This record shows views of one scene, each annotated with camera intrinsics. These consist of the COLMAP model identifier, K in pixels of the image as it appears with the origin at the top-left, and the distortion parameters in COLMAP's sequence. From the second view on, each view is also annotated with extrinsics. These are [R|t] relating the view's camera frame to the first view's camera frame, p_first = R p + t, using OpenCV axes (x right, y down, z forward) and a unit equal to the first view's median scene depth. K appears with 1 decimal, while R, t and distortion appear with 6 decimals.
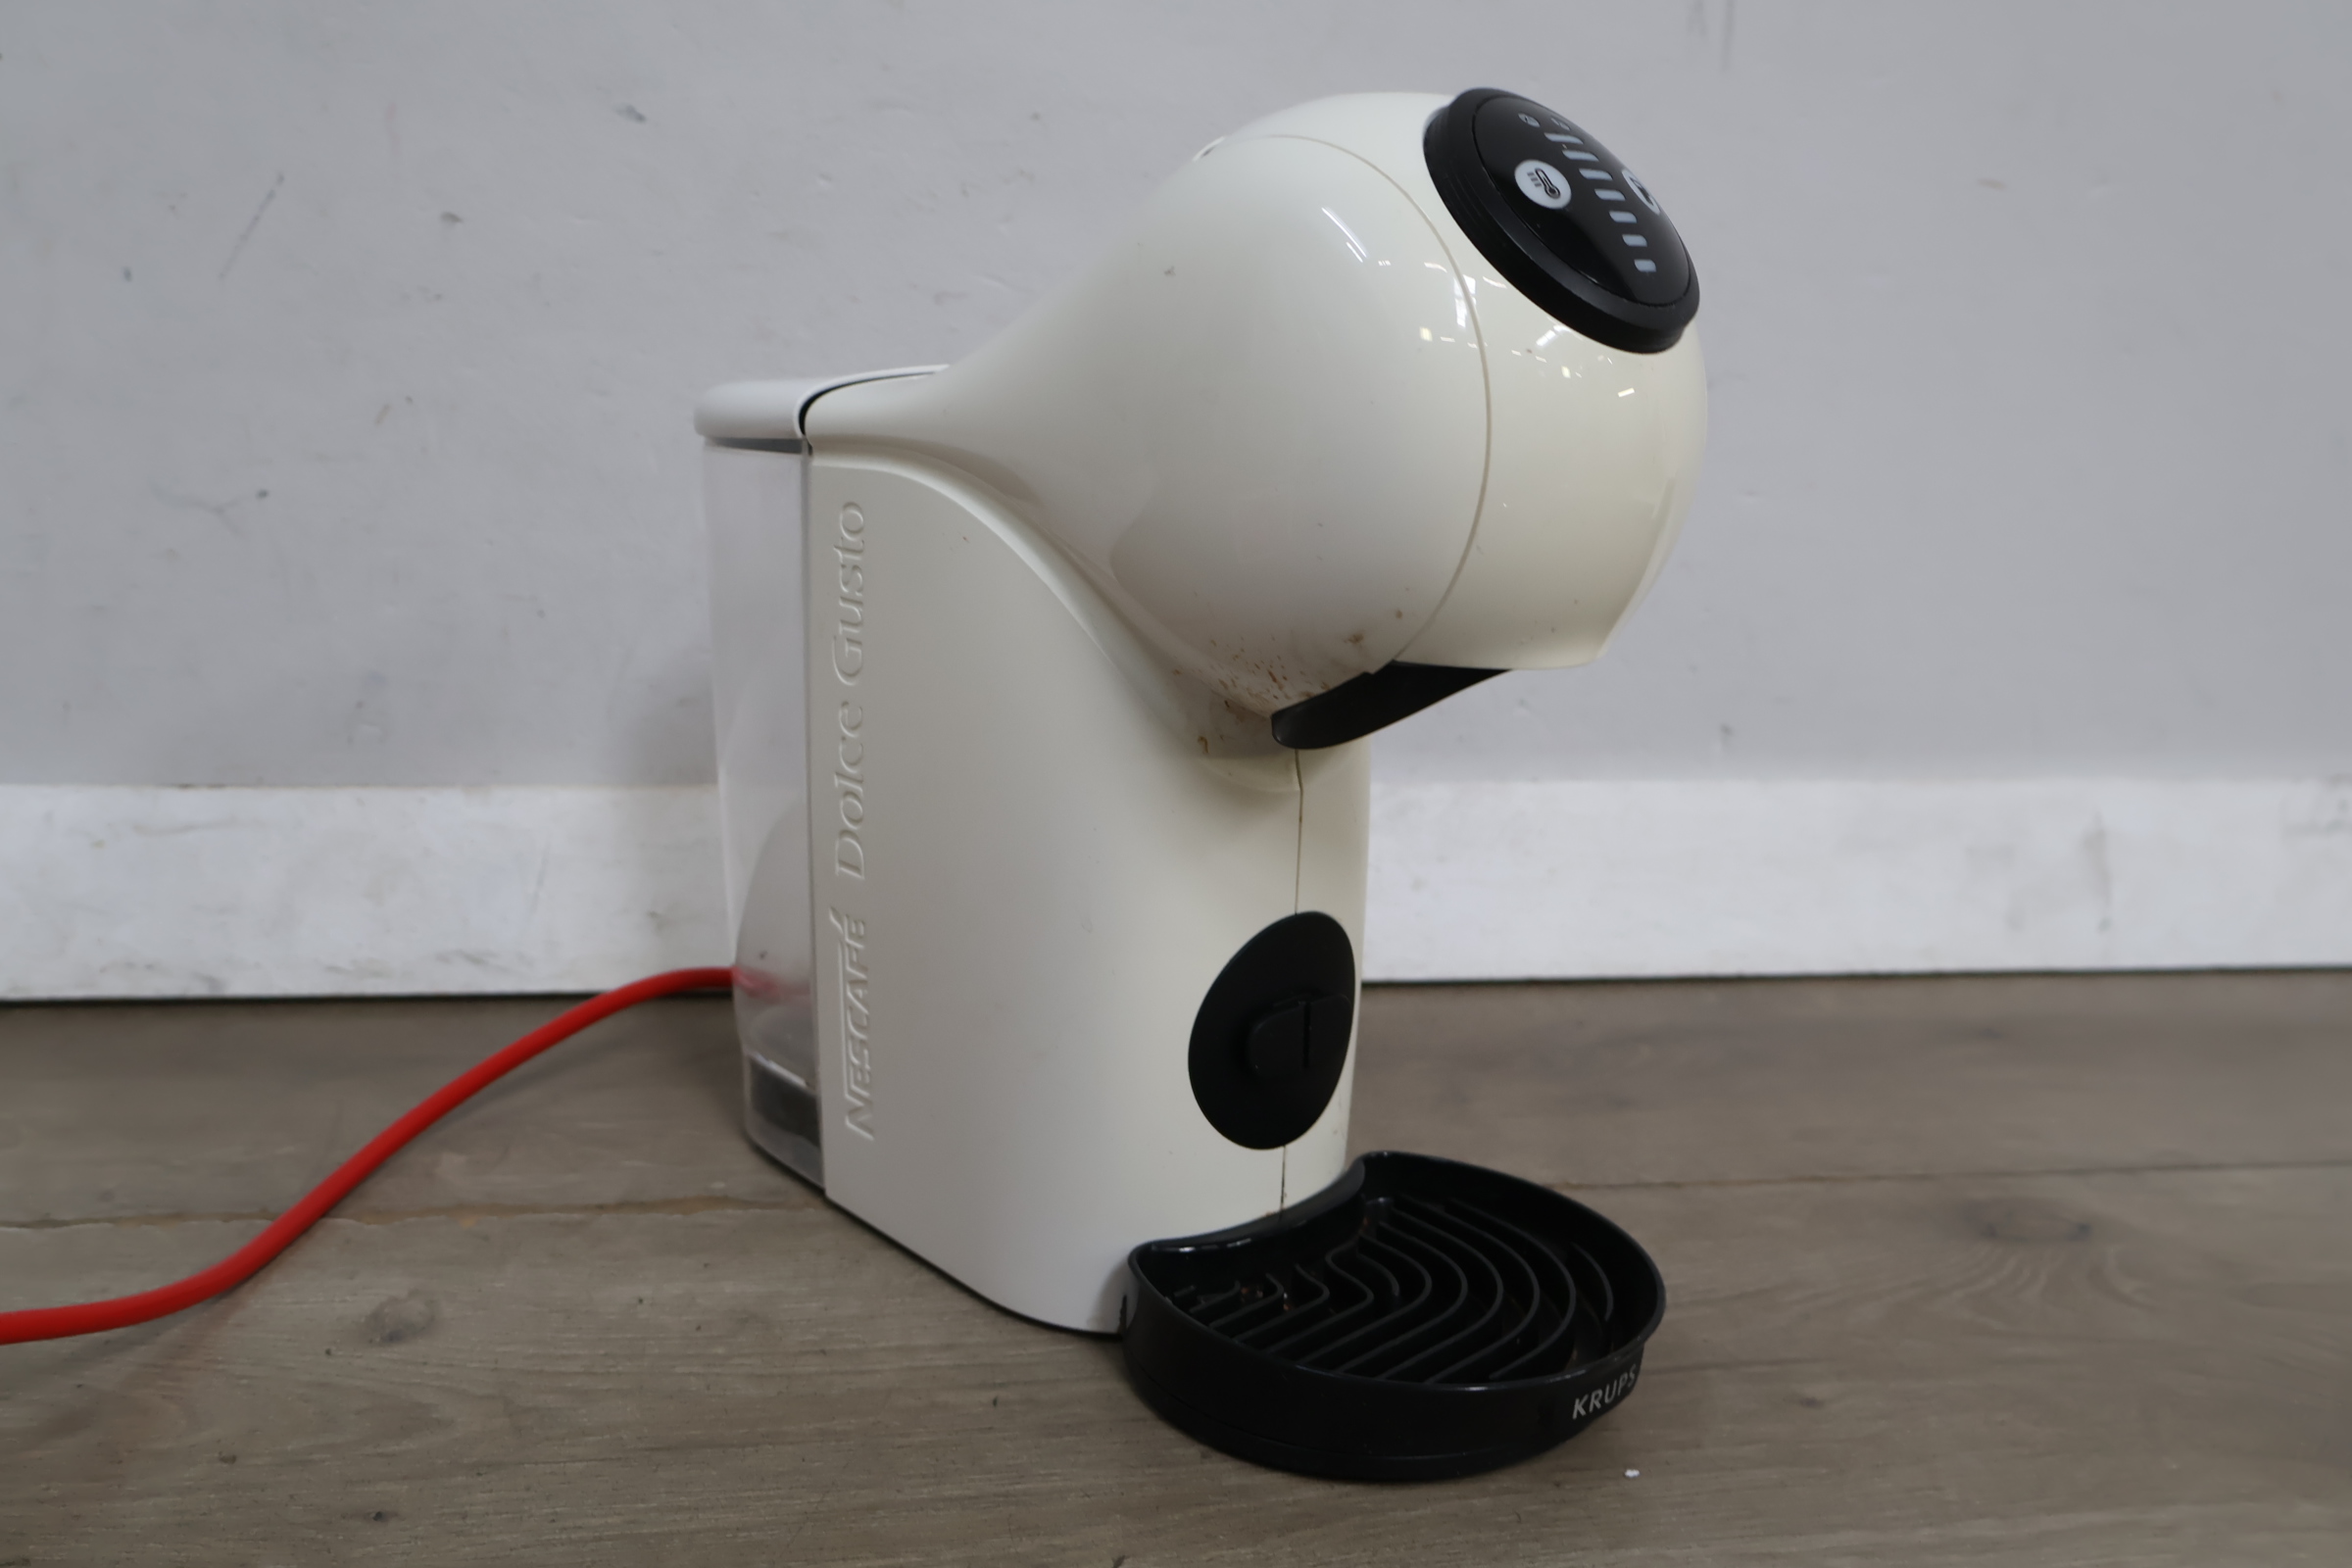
lens RADIAL K [[2141.5, 0, 1168.4], [0, 2141.5, 793.9], [0, 0, 1]] dist [0.005860, 0.000000]
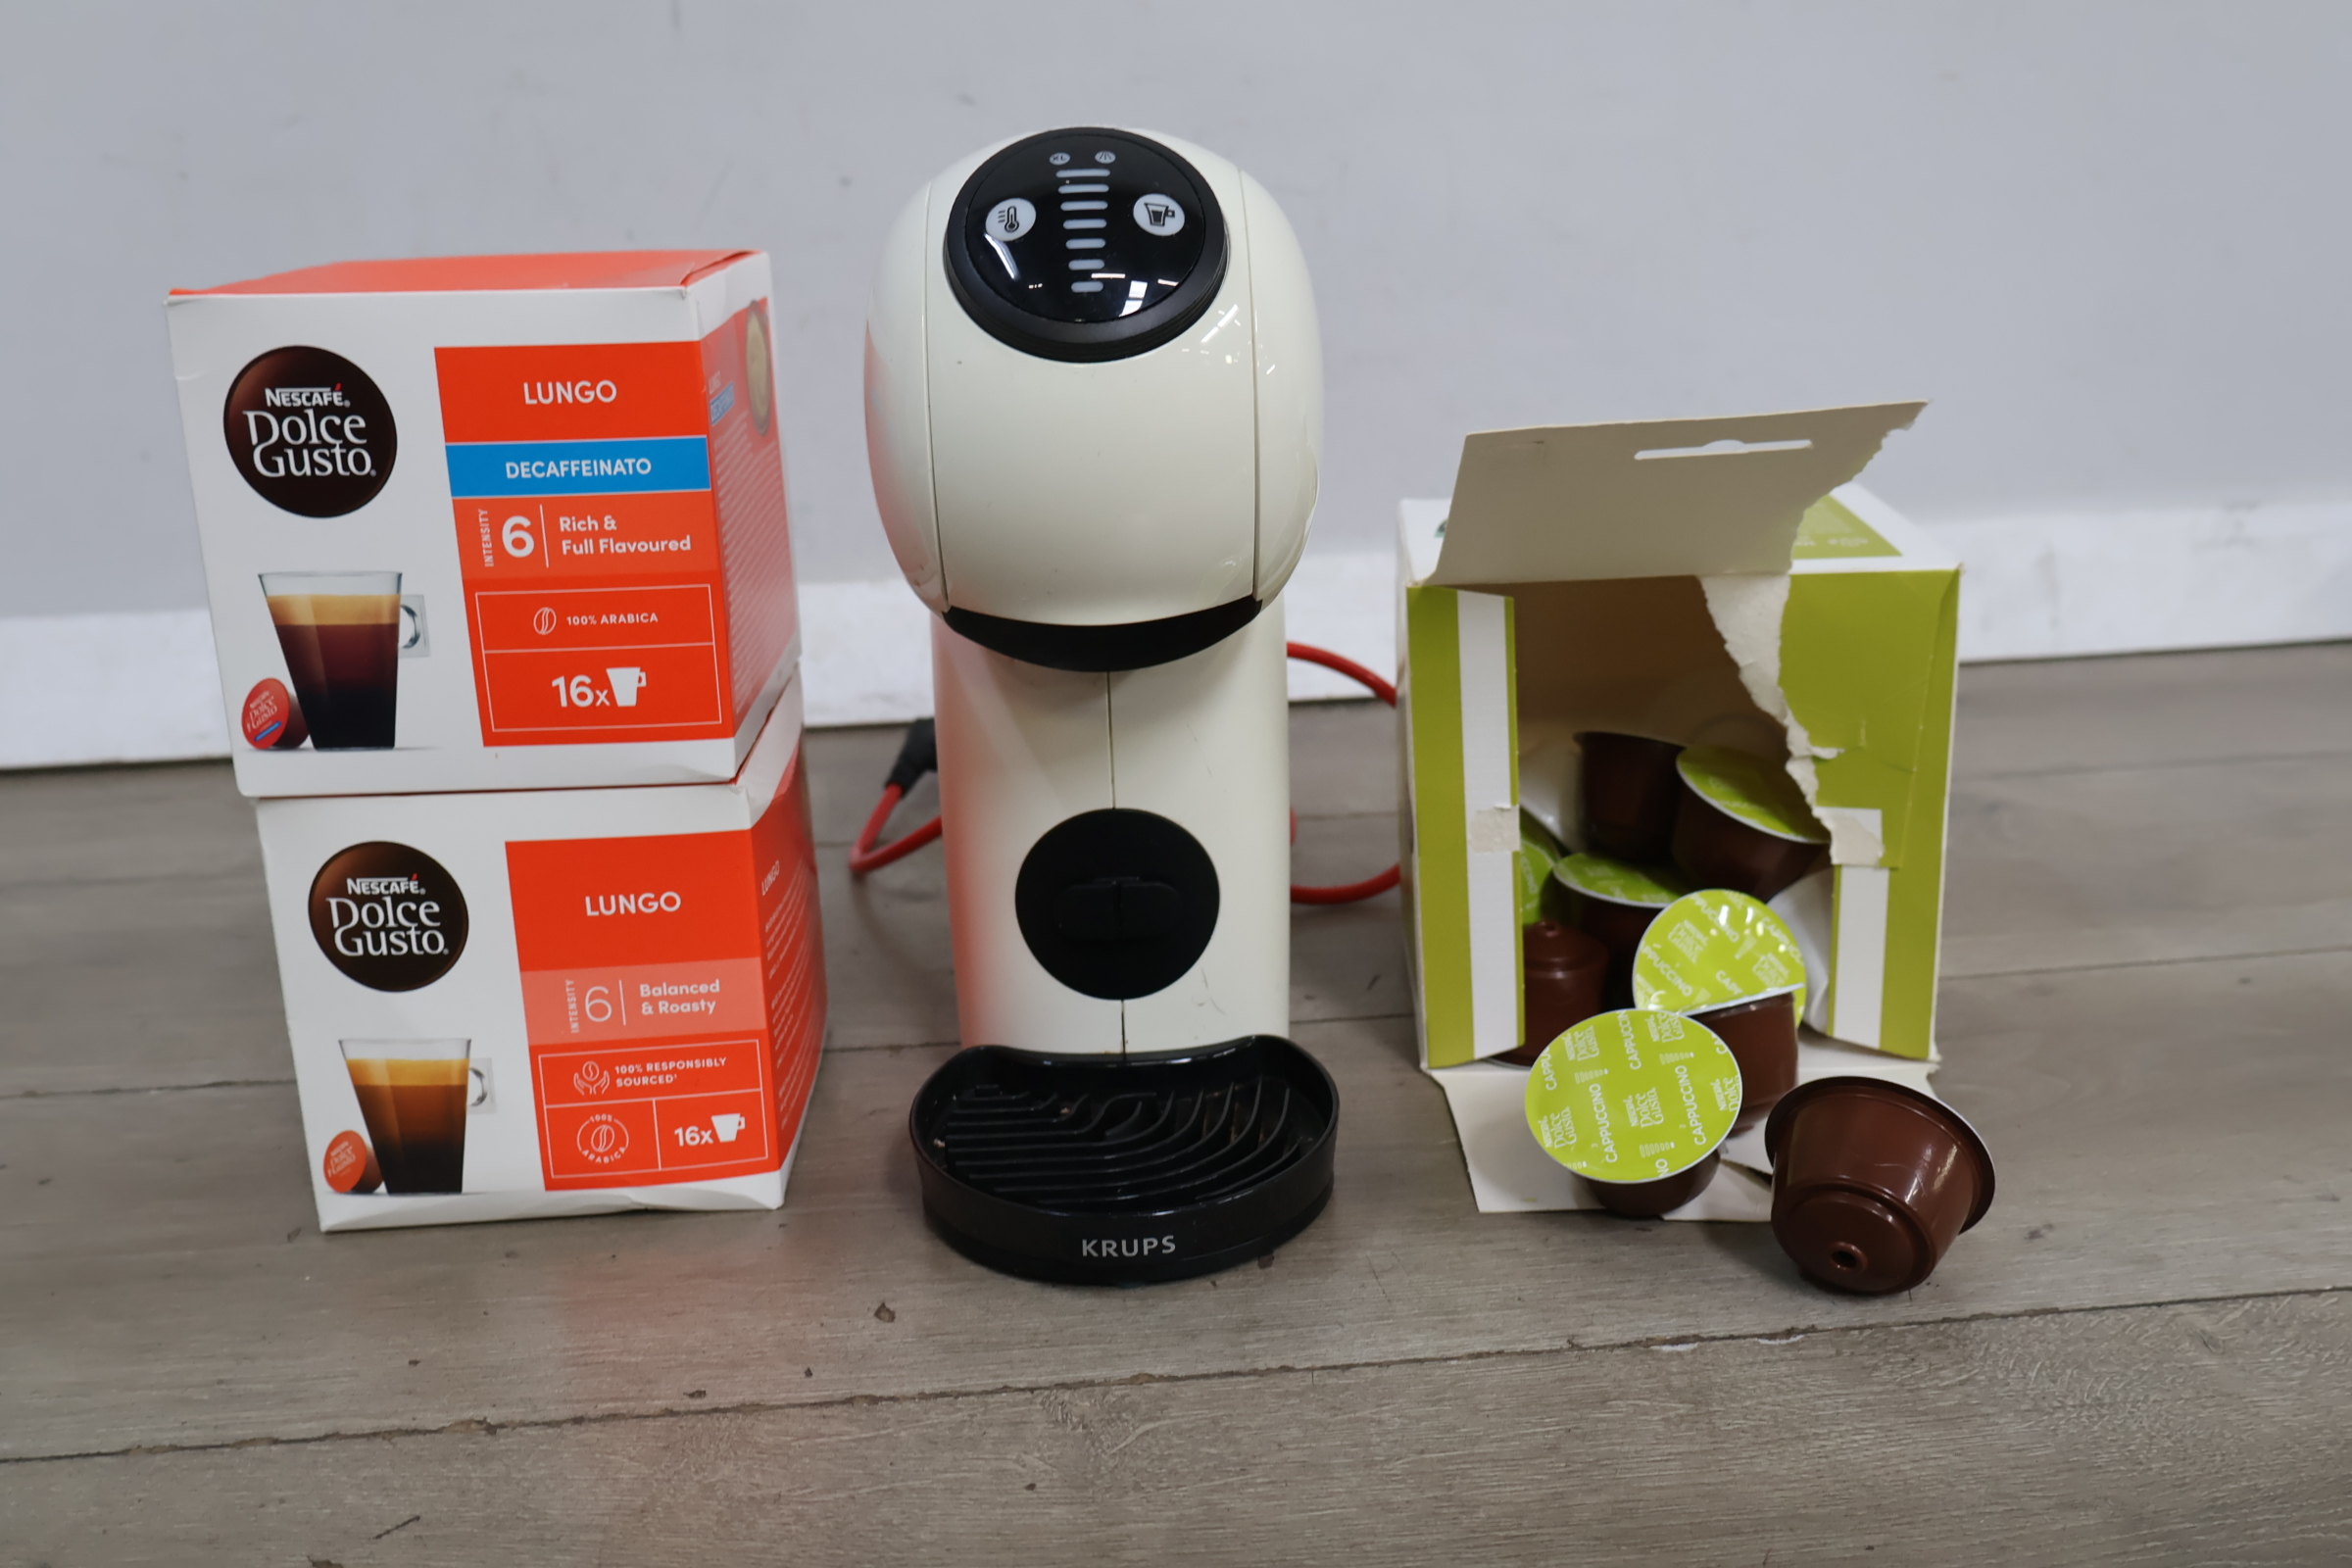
lens RADIAL K [[2141.5, 0, 1166.9], [0, 2141.5, 787.8], [0, 0, 1]] dist [0.005860, 0.000000]
pose [[0.996736, -0.045397, -0.066763, -0.038193], [0.050463, 0.995810, 0.076265, 0.033961], [0.063021, -0.079385, 0.994850, -0.403082]]
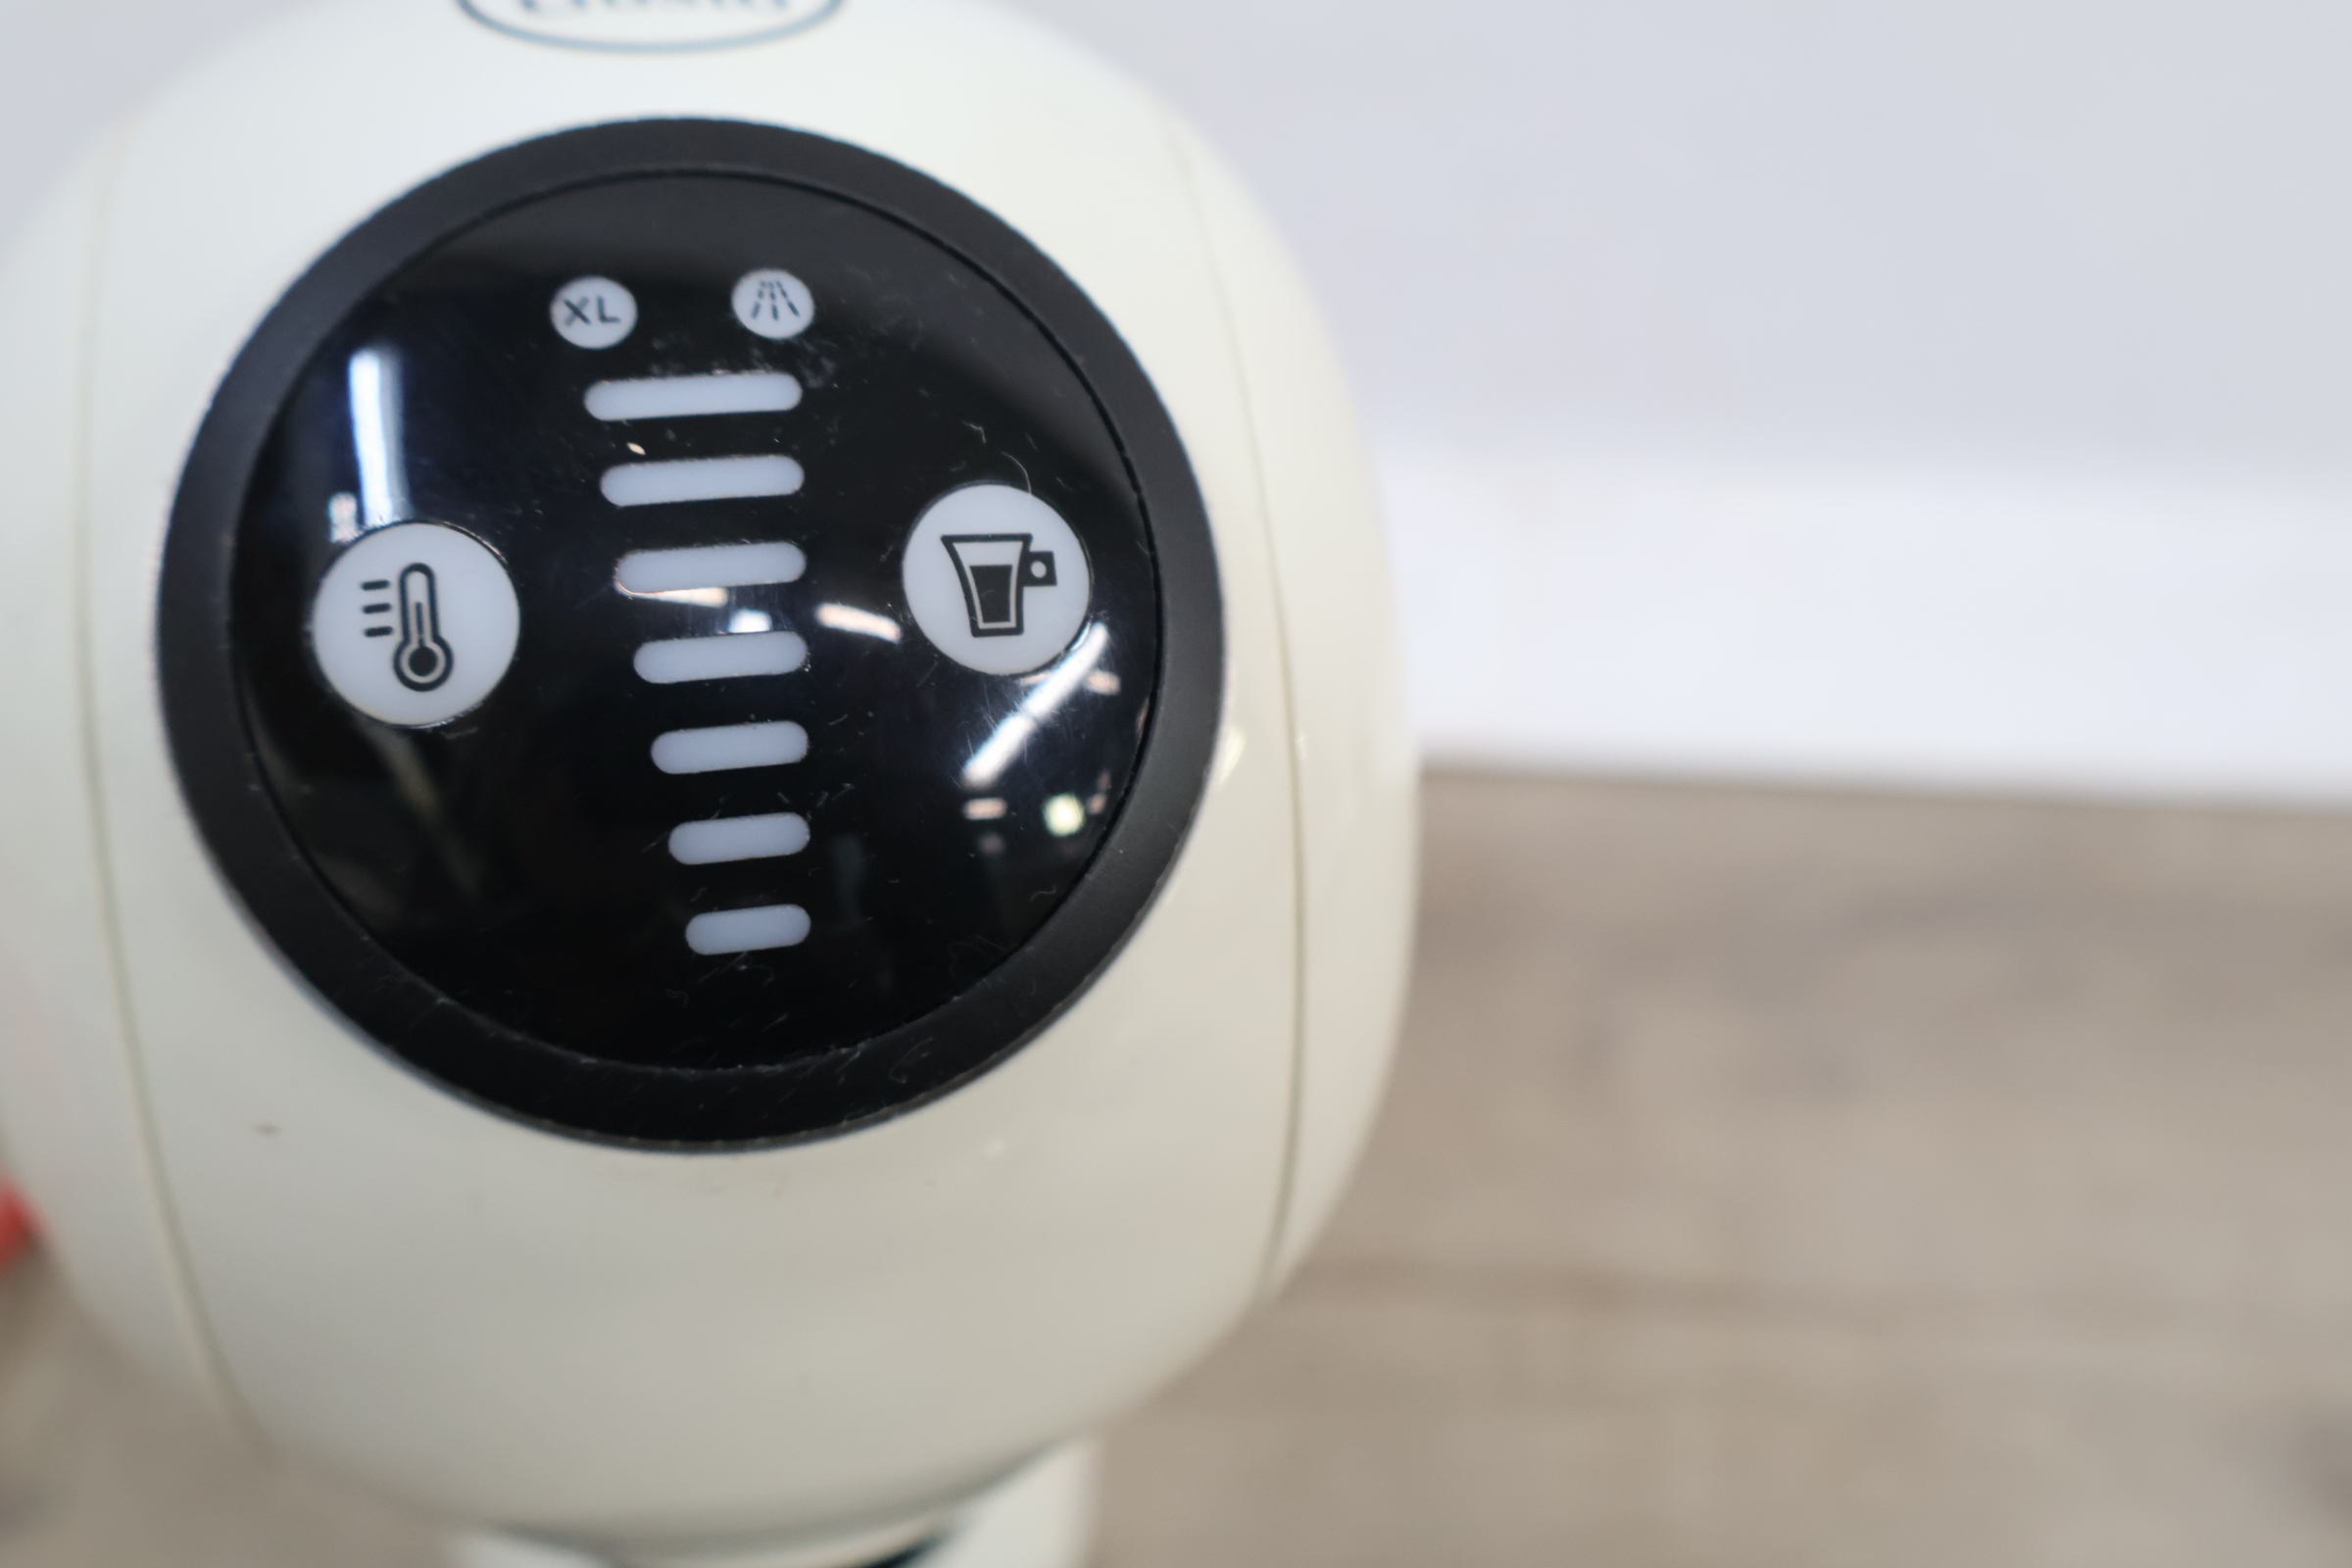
lens RADIAL K [[2141.5, 0, 1152.1], [0, 2141.5, 775.9], [0, 0, 1]] dist [0.005860, 0.000000]
pose [[0.989011, -0.072298, 0.128955, -0.085921], [0.010285, 0.903798, 0.427835, -0.144417], [-0.147481, -0.421808, 0.894610, 0.080808]]
